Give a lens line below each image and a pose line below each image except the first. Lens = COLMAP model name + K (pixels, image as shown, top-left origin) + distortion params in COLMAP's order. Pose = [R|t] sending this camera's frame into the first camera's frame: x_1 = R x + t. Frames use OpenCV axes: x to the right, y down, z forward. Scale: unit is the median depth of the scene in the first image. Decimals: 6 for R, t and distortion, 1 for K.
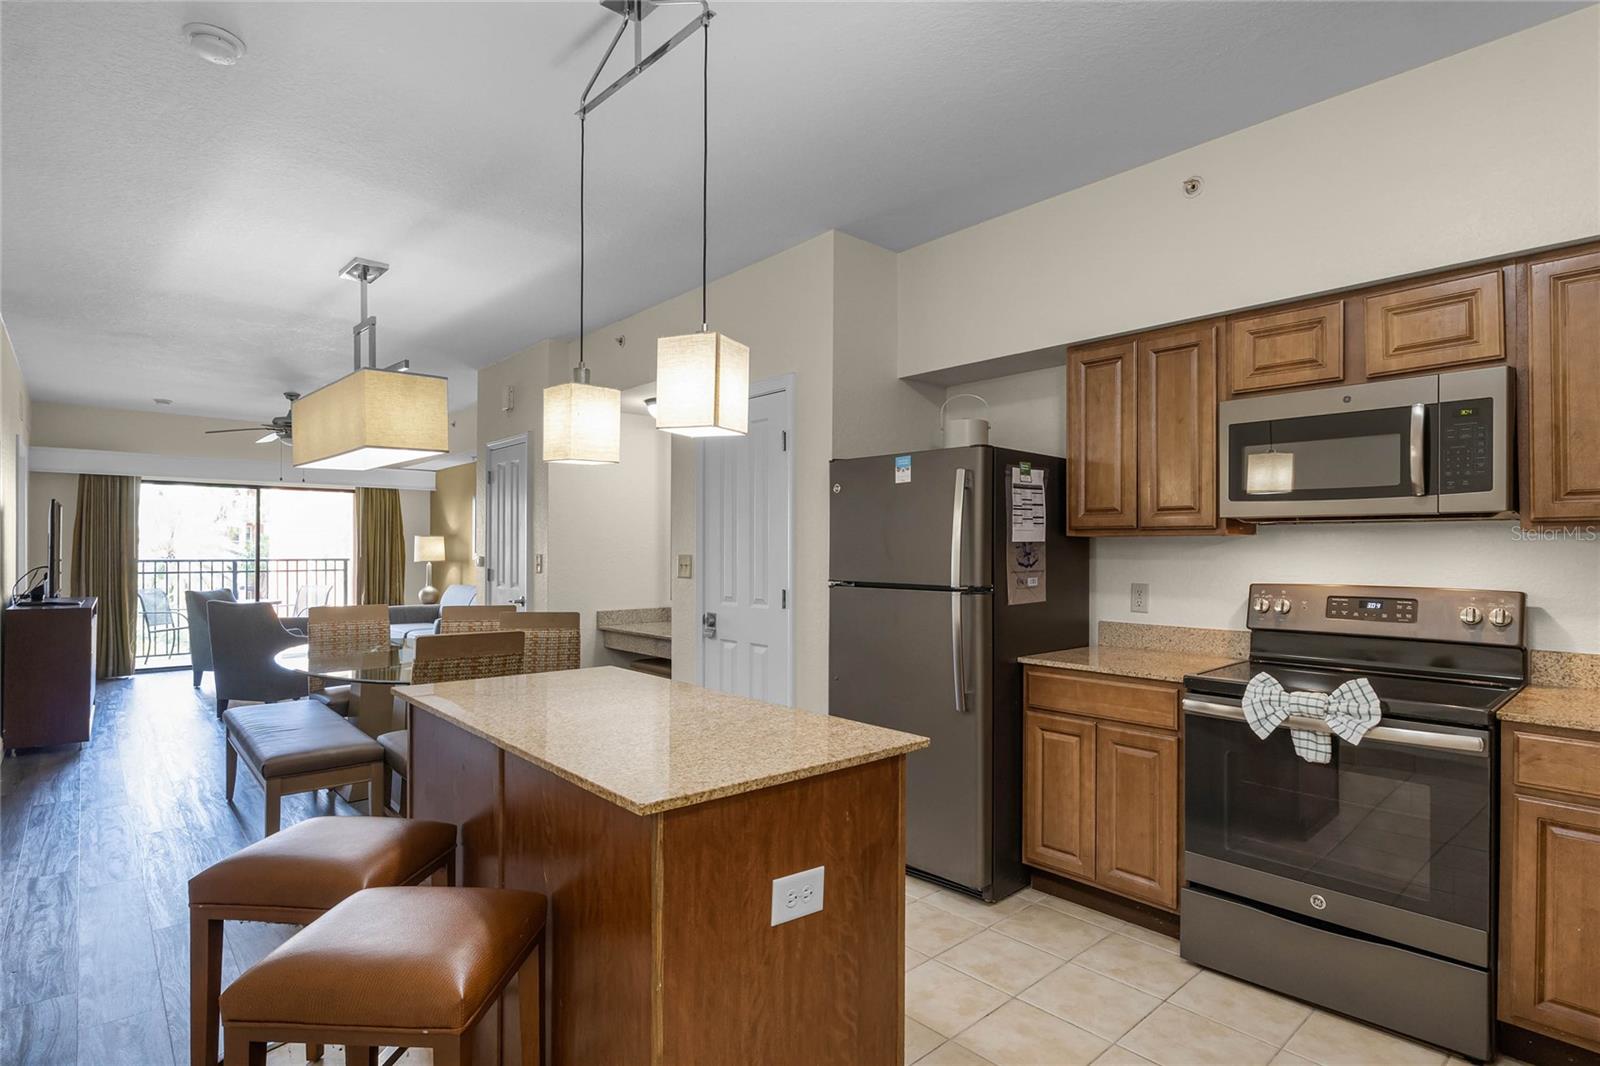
lens RADIAL K [[815.8, 0, 802.5], [0, 815.8, 539.5], [0, 0, 1]] dist [-0.005503, -0.003956]
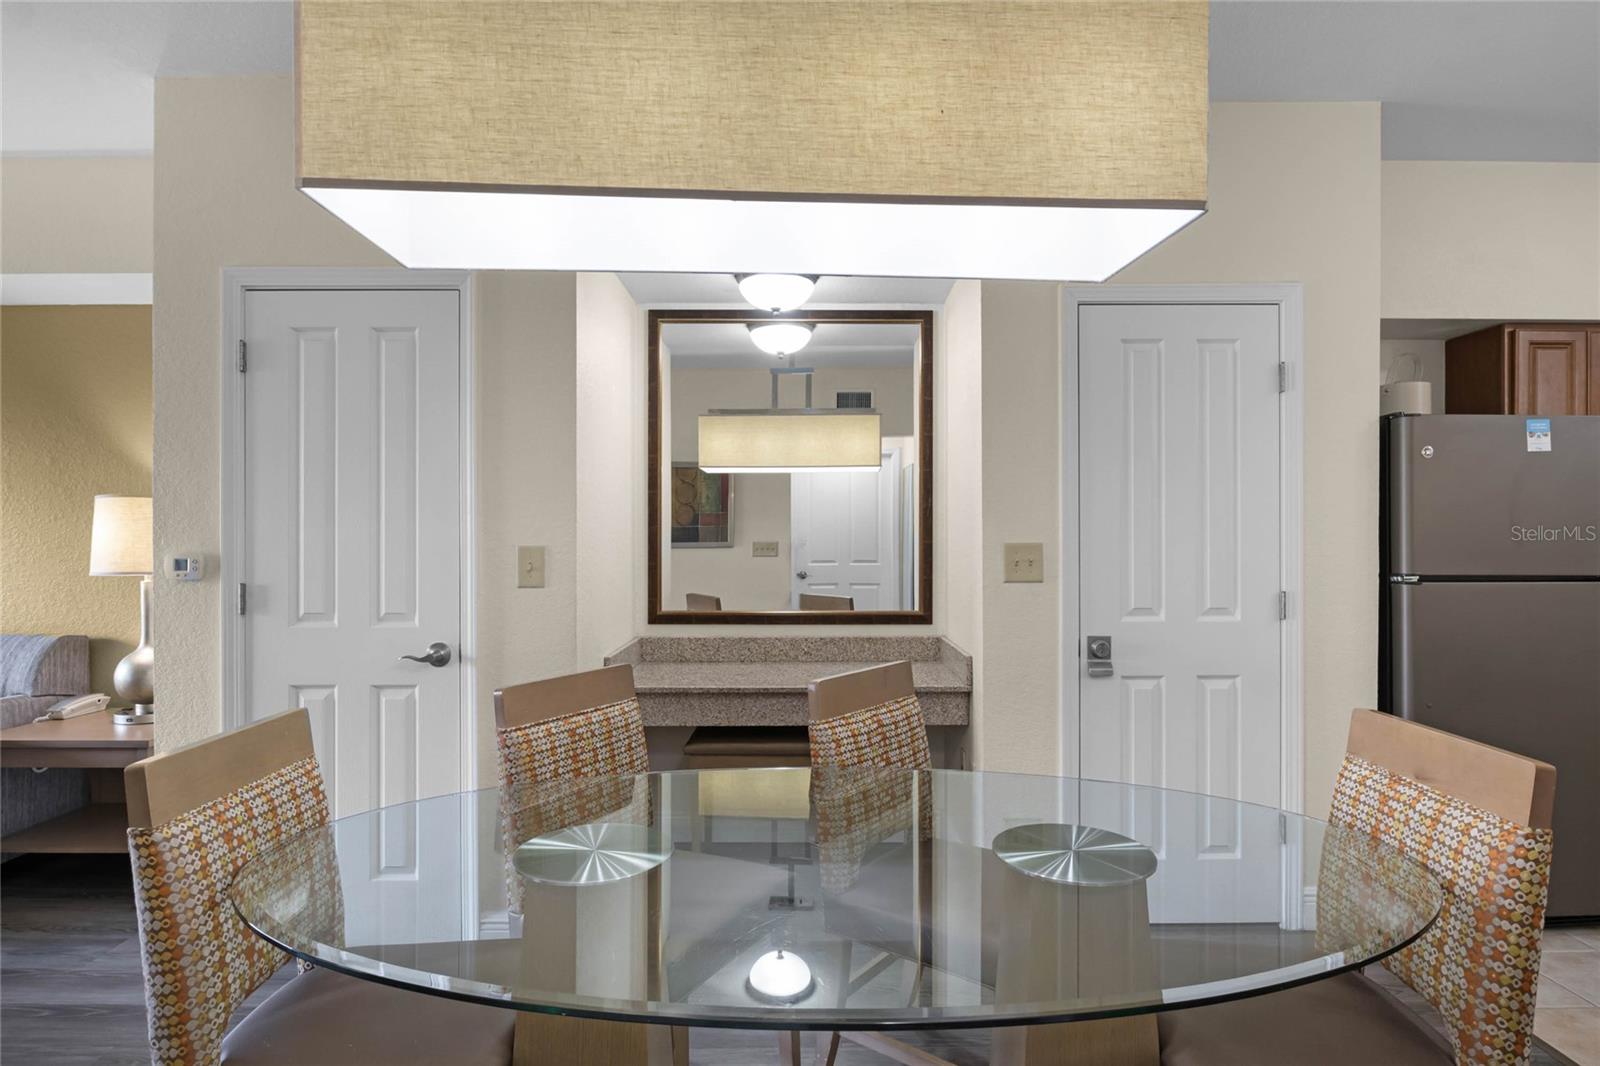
lens RADIAL K [[815.8, 0, 800.0], [0, 815.8, 536.1], [0, 0, 1]] dist [-0.005503, -0.003956]
pose [[0.654758, 0.000310, 0.755838, -0.742353], [-0.007183, 0.999957, 0.005813, 0.012014], [-0.755804, -0.009235, 0.654733, 0.783138]]
